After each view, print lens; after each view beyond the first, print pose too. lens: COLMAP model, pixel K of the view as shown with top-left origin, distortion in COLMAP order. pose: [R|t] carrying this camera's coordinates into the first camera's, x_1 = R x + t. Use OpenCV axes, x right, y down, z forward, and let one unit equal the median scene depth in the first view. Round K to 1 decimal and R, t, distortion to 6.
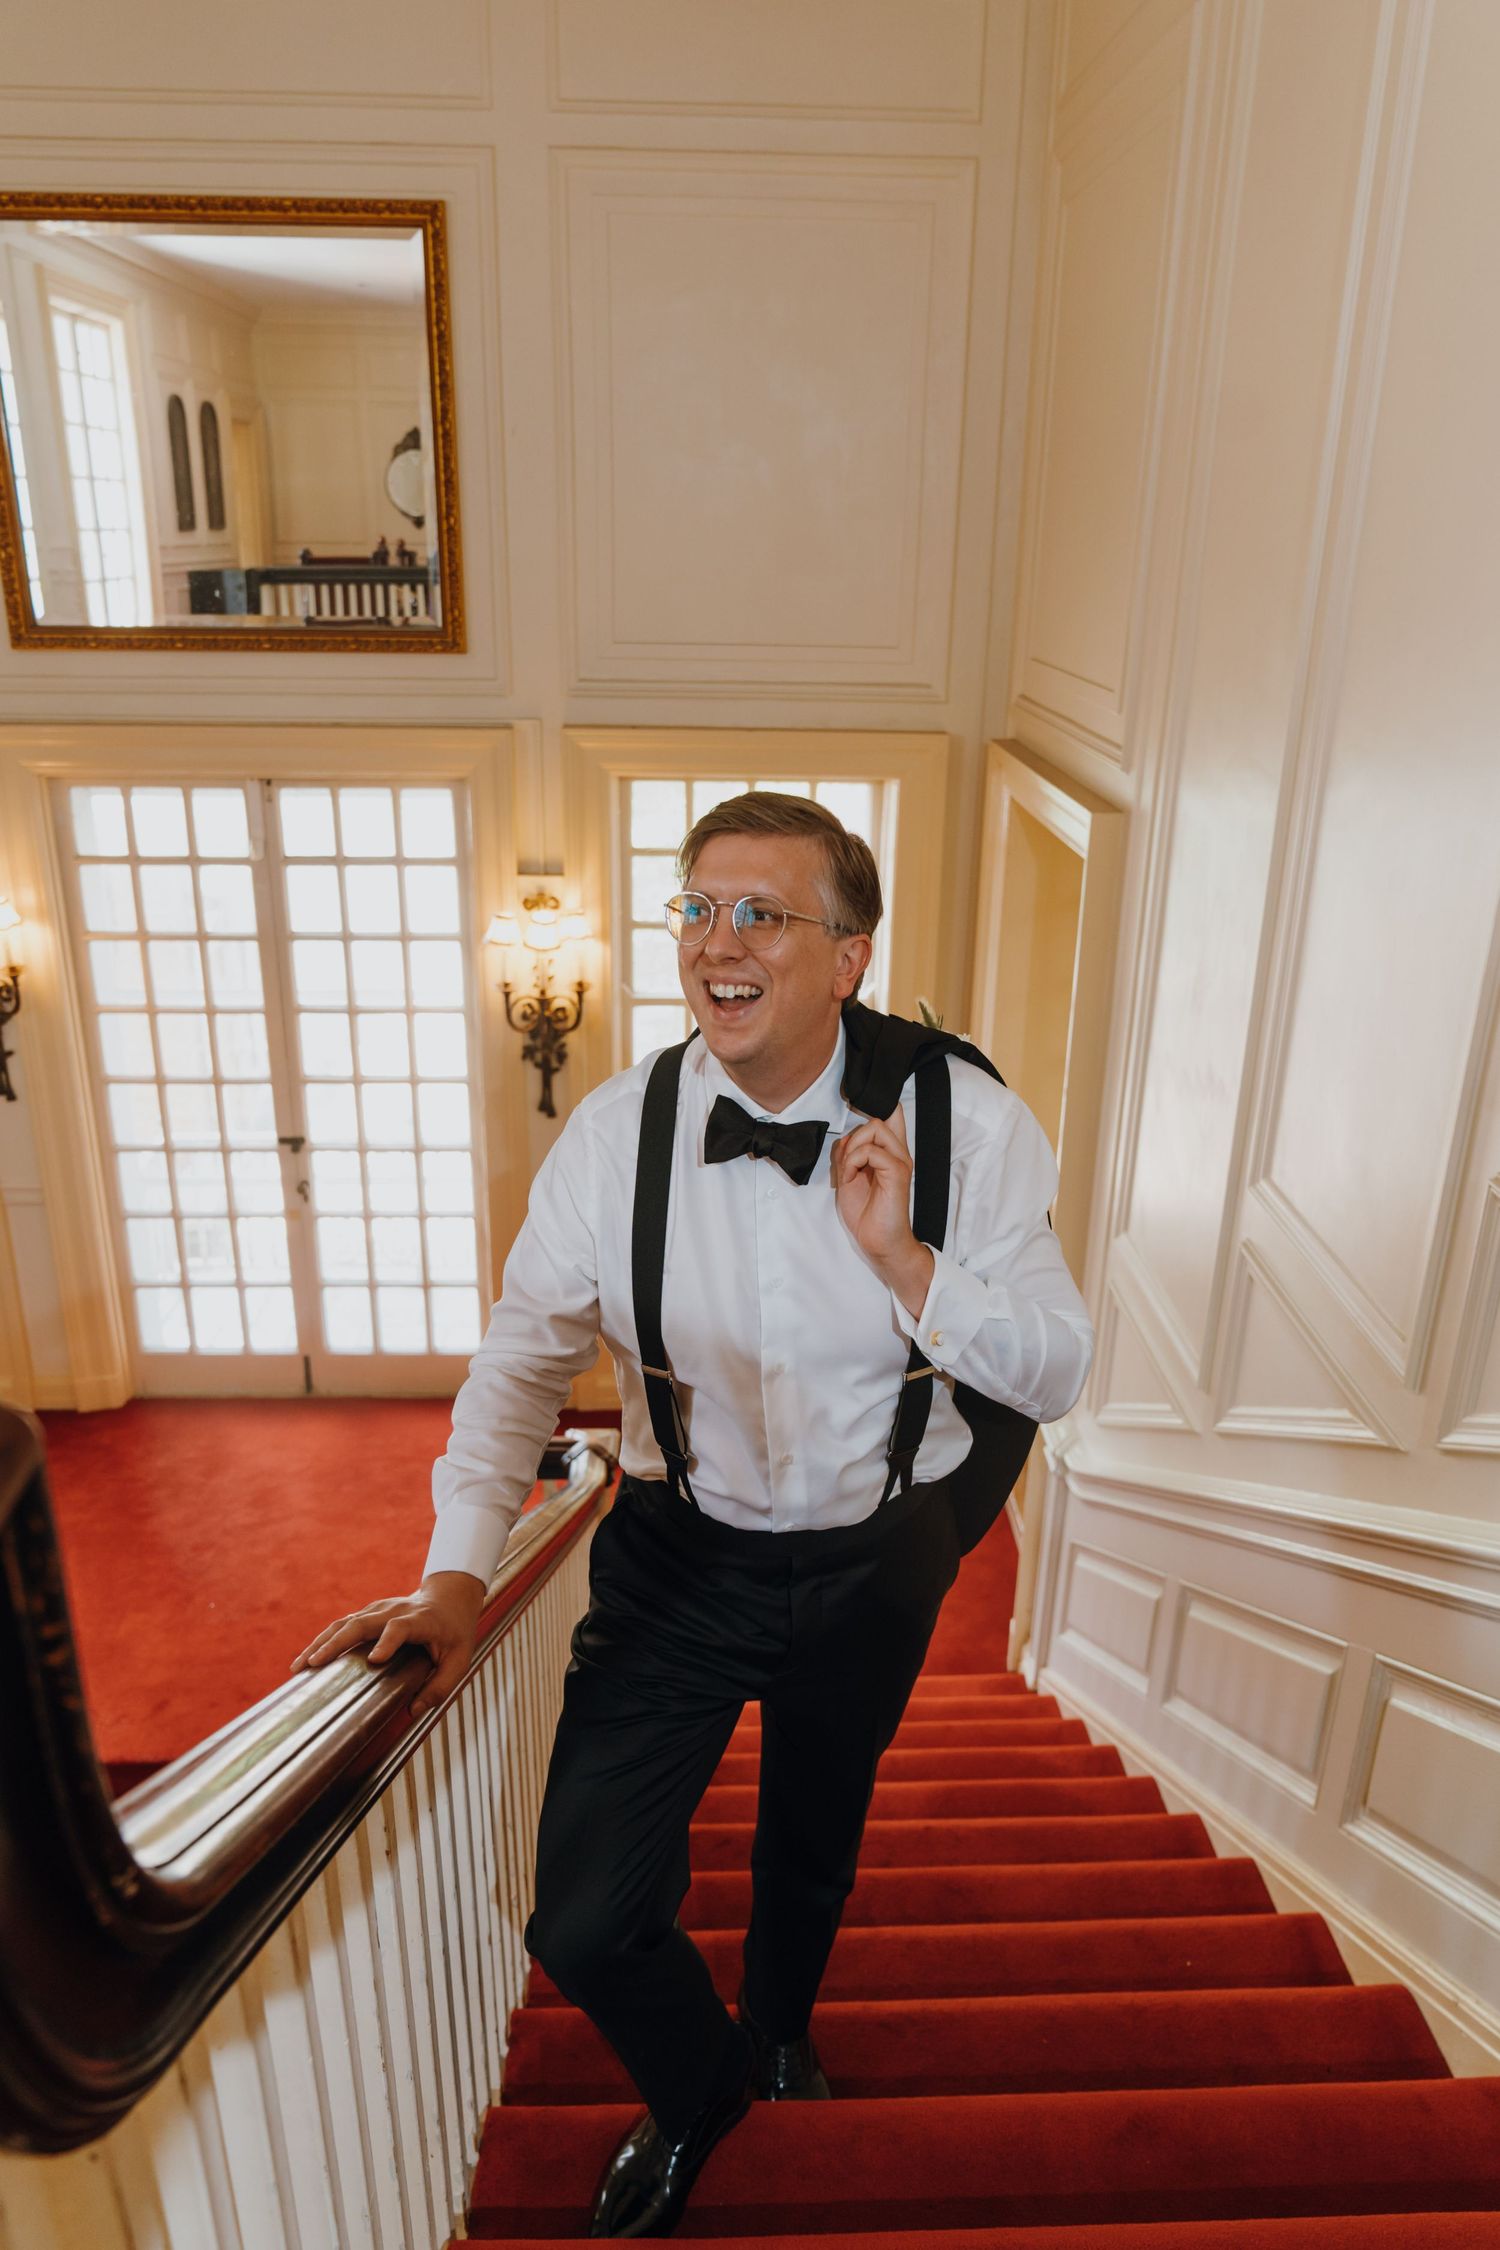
lens RADIAL K [[1605.5, 0, 750.0], [0, 1605.5, 1125.0], [0, 0, 1]] dist [-0.008581, 0.001664]
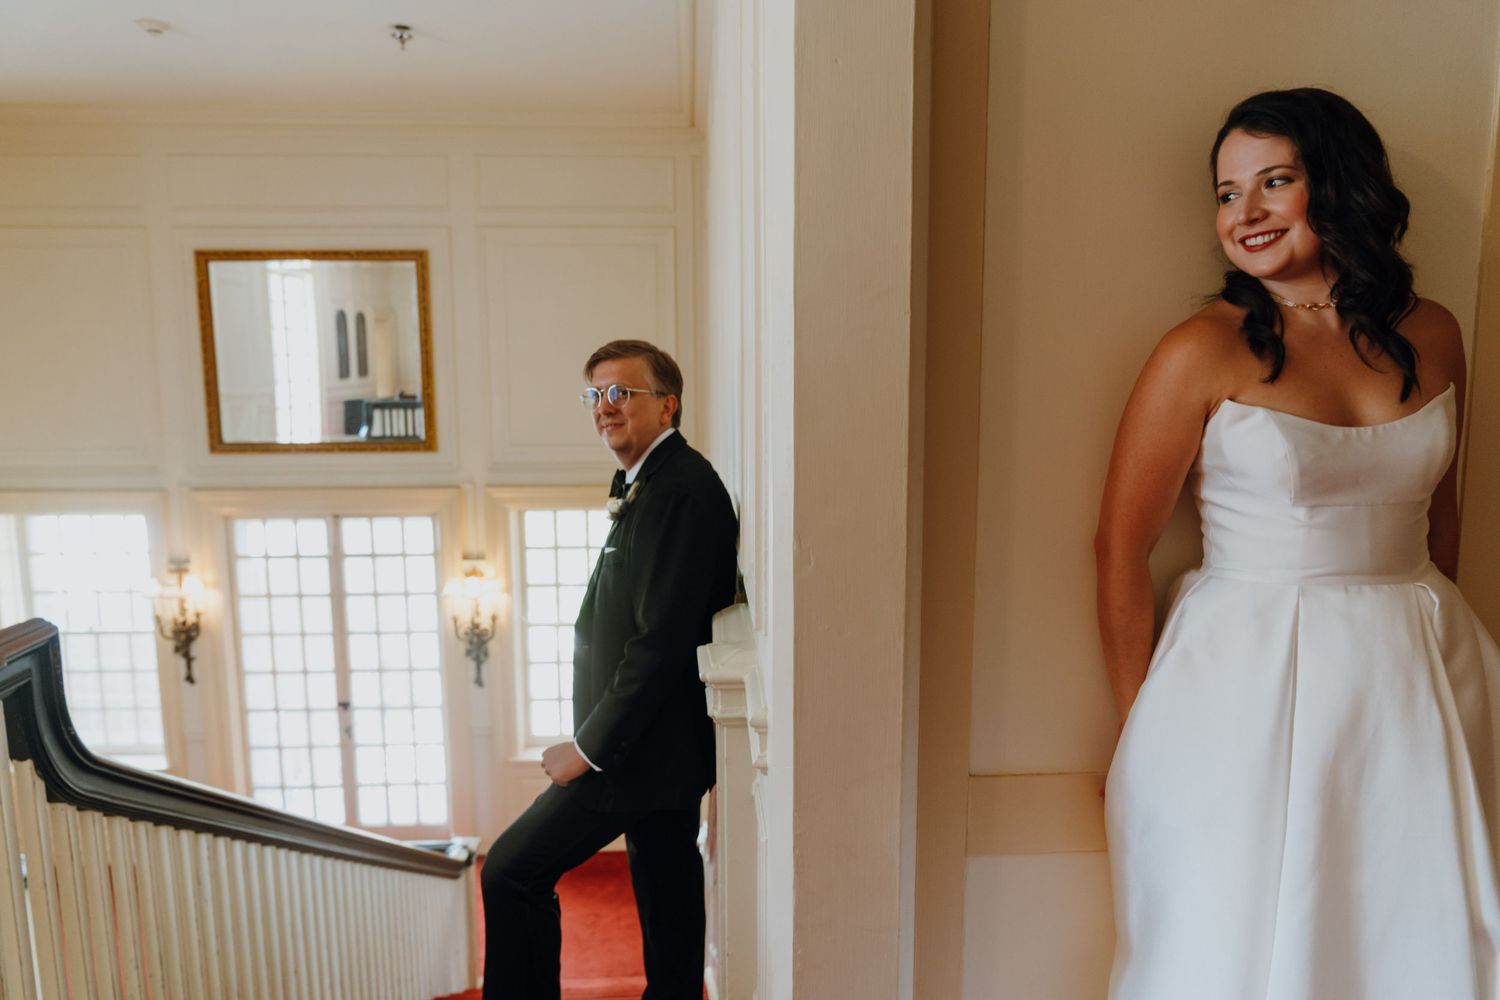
lens RADIAL K [[1052.9, 0, 750.0], [0, 1052.9, 500.0], [0, 0, 1]] dist [-0.001269, 0.005233]
pose [[0.999715, -0.020197, 0.012740, 0.182030], [0.022495, 0.975567, -0.218547, 0.058255], [-0.008015, 0.218771, 0.975743, -0.259234]]
